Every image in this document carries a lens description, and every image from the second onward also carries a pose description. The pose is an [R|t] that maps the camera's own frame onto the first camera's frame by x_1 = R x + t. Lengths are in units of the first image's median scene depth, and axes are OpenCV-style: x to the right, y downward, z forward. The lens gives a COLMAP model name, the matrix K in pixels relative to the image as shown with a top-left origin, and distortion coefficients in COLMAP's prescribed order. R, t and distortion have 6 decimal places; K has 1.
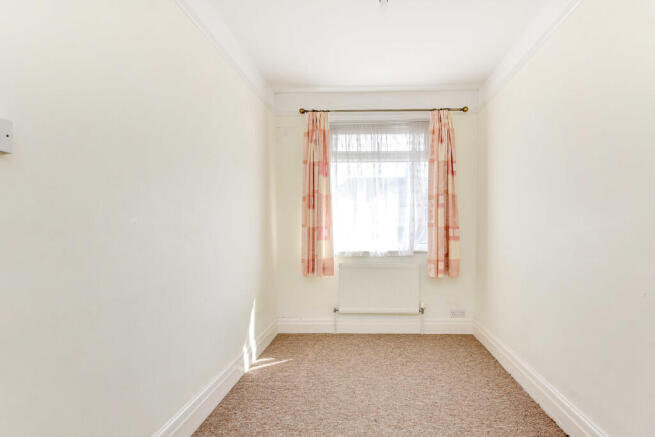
lens RADIAL K [[322.4, 0, 356.5], [0, 322.4, 236.2], [0, 0, 1]] dist [0.017686, -0.001620]
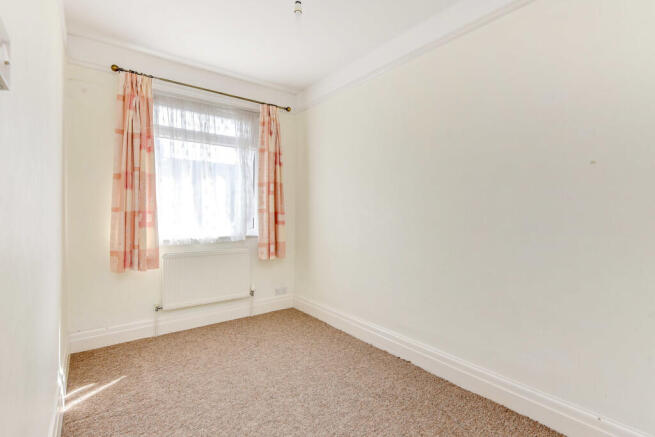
lens RADIAL K [[322.4, 0, 332.2], [0, 322.4, 215.3], [0, 0, 1]] dist [0.017686, -0.001620]
pose [[0.772769, 0.001799, 0.634684, -0.265433], [0.010815, 0.999813, -0.016002, 0.000070], [-0.634595, 0.019230, 0.772606, 0.034068]]
